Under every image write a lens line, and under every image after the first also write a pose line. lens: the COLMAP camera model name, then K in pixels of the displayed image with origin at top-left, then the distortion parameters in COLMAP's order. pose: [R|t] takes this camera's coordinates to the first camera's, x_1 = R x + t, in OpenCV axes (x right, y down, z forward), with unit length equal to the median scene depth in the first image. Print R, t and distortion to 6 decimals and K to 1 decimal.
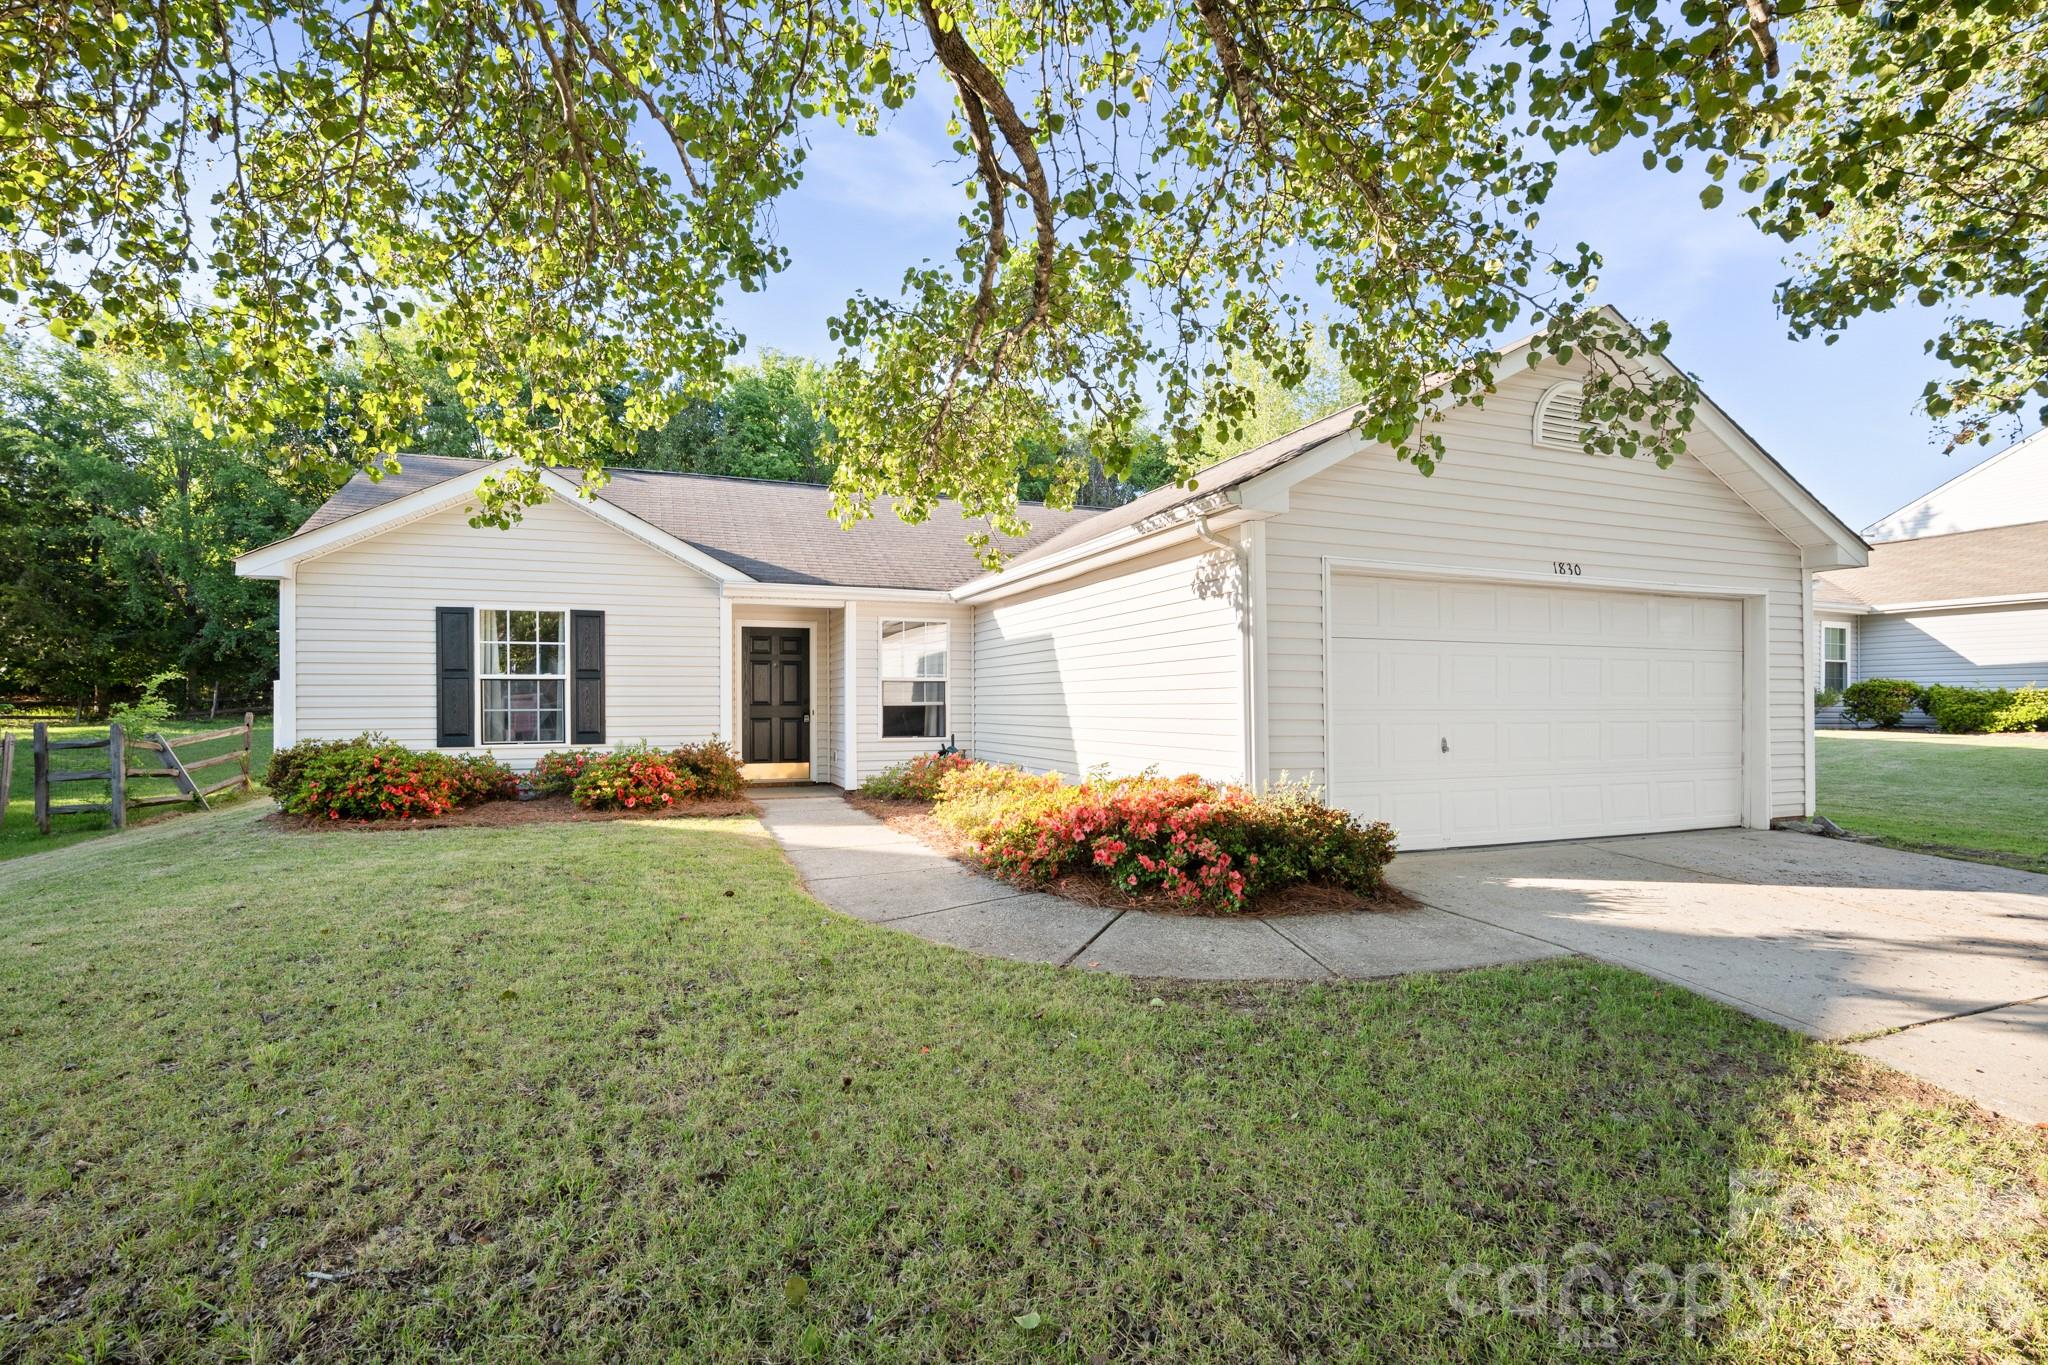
lens RADIAL K [[952.1, 0, 1019.3], [0, 952.1, 688.2], [0, 0, 1]] dist [-0.004786, -0.000100]
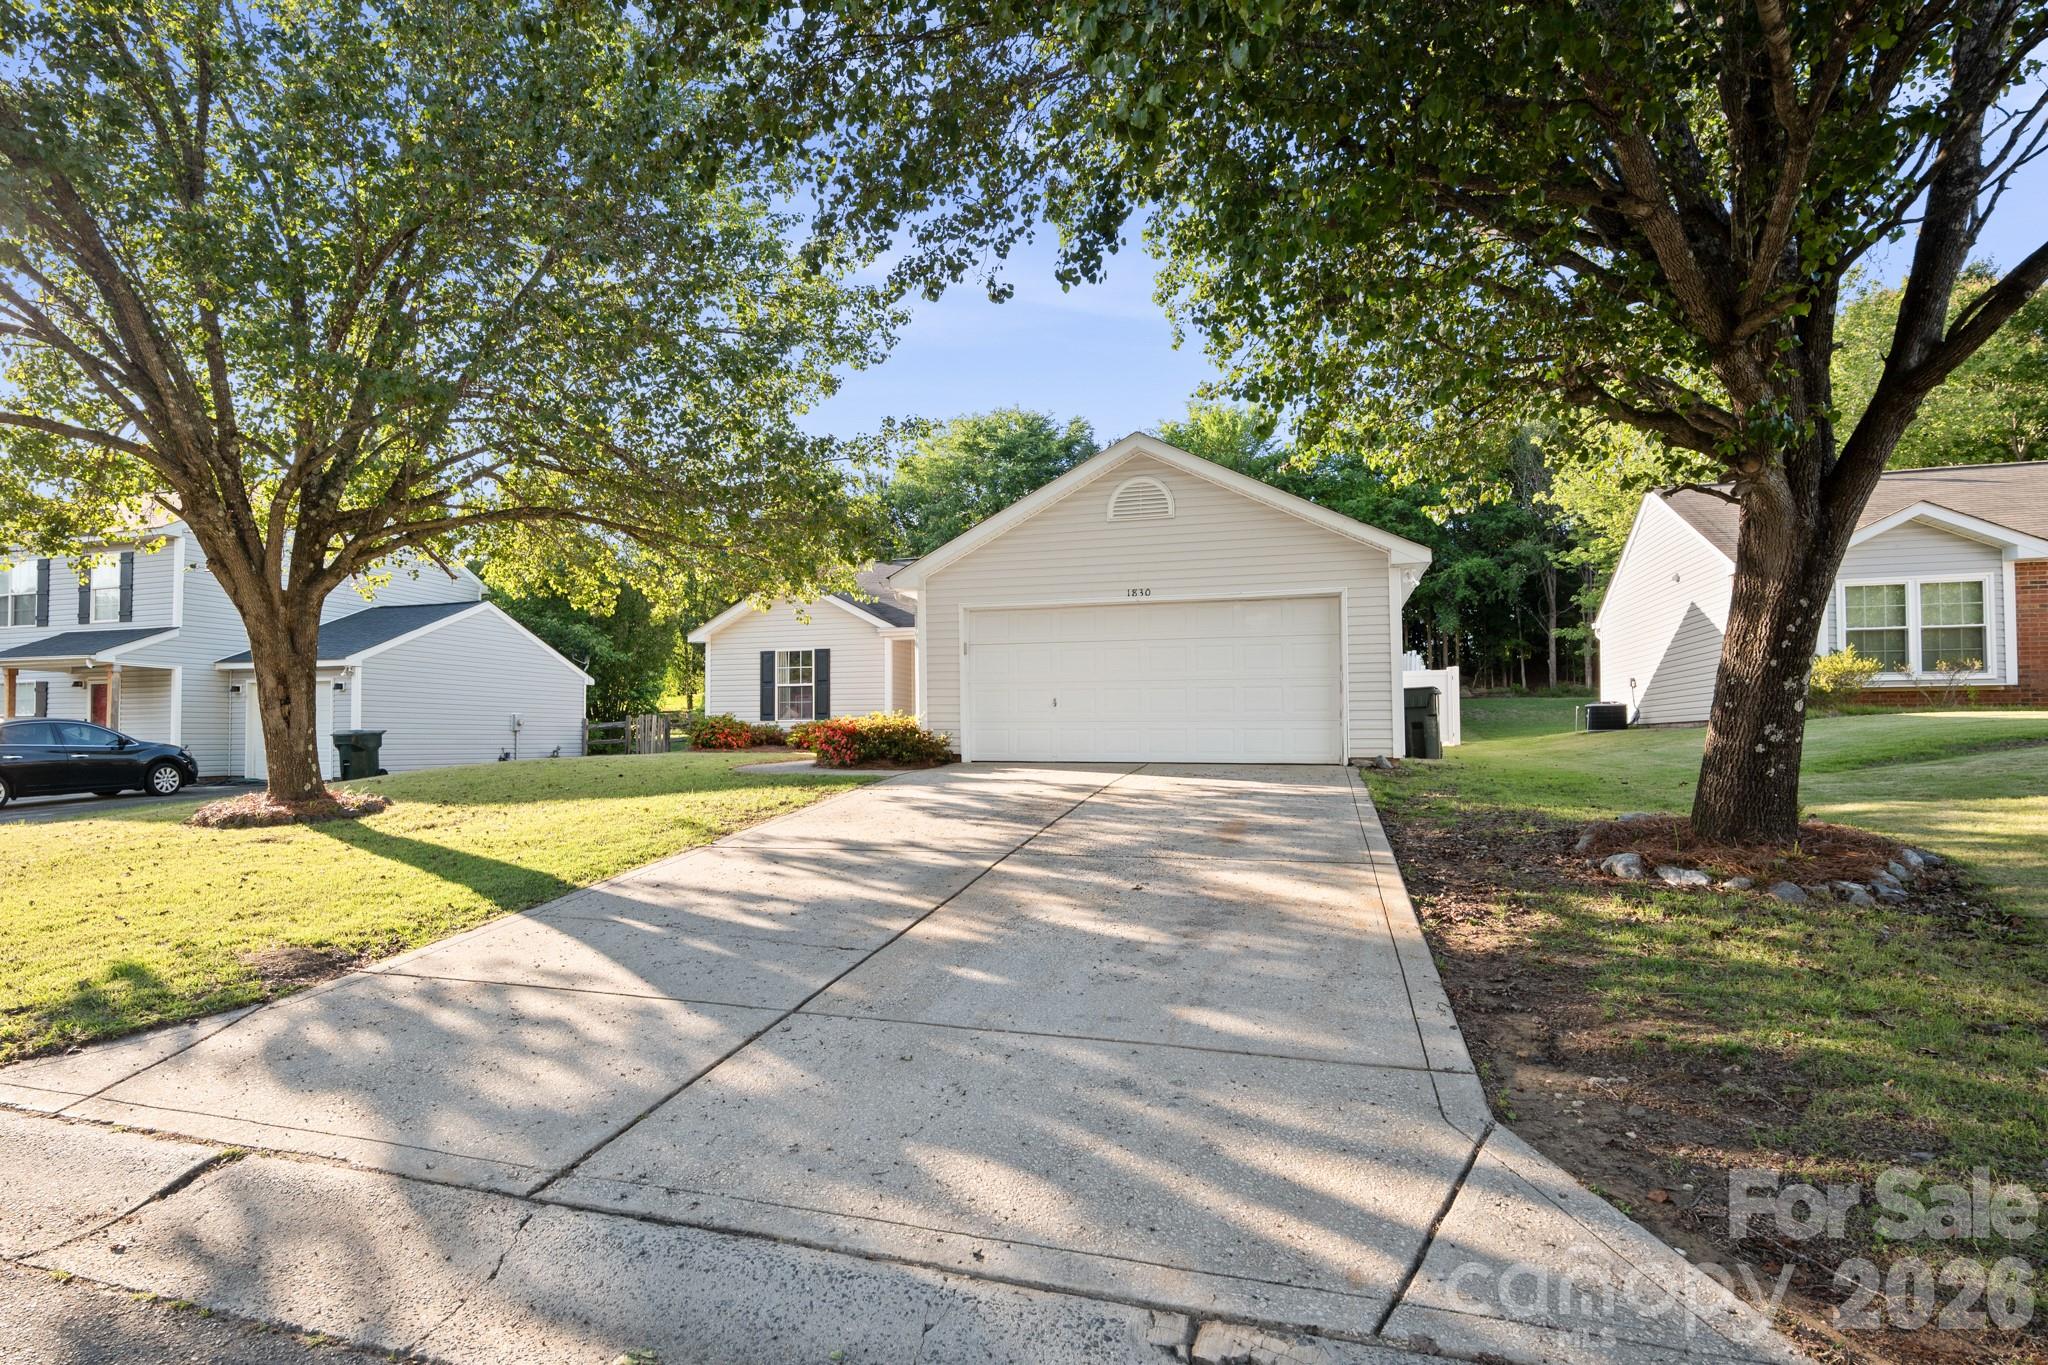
lens RADIAL K [[1013.3, 0, 968.3], [0, 1013.3, 707.7], [0, 0, 1]] dist [-0.005915, -0.000223]
pose [[0.770949, -0.016841, -0.636674, 1.039983], [0.011608, 0.999856, -0.012392, 0.062852], [0.636791, 0.002163, 0.771034, -0.364294]]
